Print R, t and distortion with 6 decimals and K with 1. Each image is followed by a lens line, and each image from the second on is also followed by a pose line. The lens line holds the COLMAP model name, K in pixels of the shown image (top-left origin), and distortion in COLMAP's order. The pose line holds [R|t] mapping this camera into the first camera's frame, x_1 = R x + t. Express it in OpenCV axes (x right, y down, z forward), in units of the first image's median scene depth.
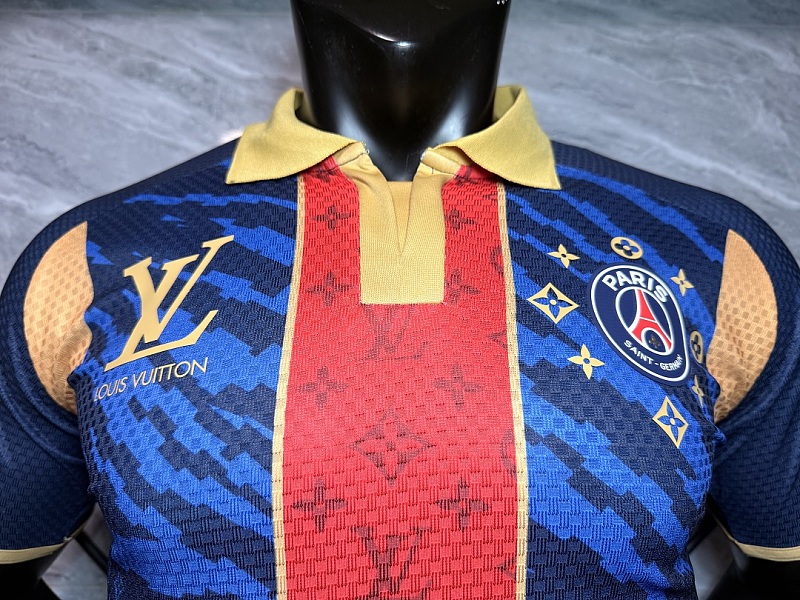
lens RADIAL K [[542.2, 0, 400.6], [0, 542.2, 300.8], [0, 0, 1]] dist [-0.012733, -0.007117]
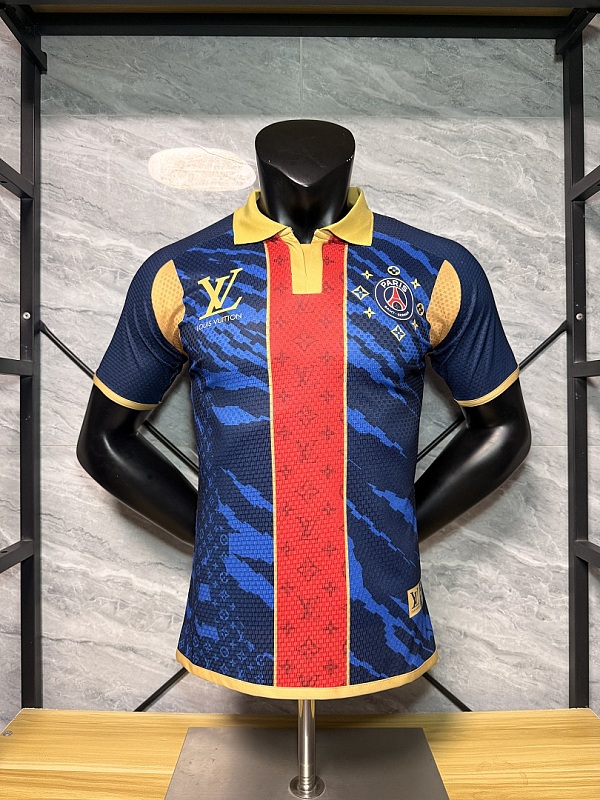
lens RADIAL K [[542.2, 0, 301.7], [0, 542.2, 401.0], [0, 0, 1]] dist [-0.012733, -0.007117]
pose [[0.999915, -0.011196, -0.006754, -0.011037], [0.012275, 0.981747, 0.189796, 0.016608], [0.004506, -0.189863, 0.981800, -1.685927]]
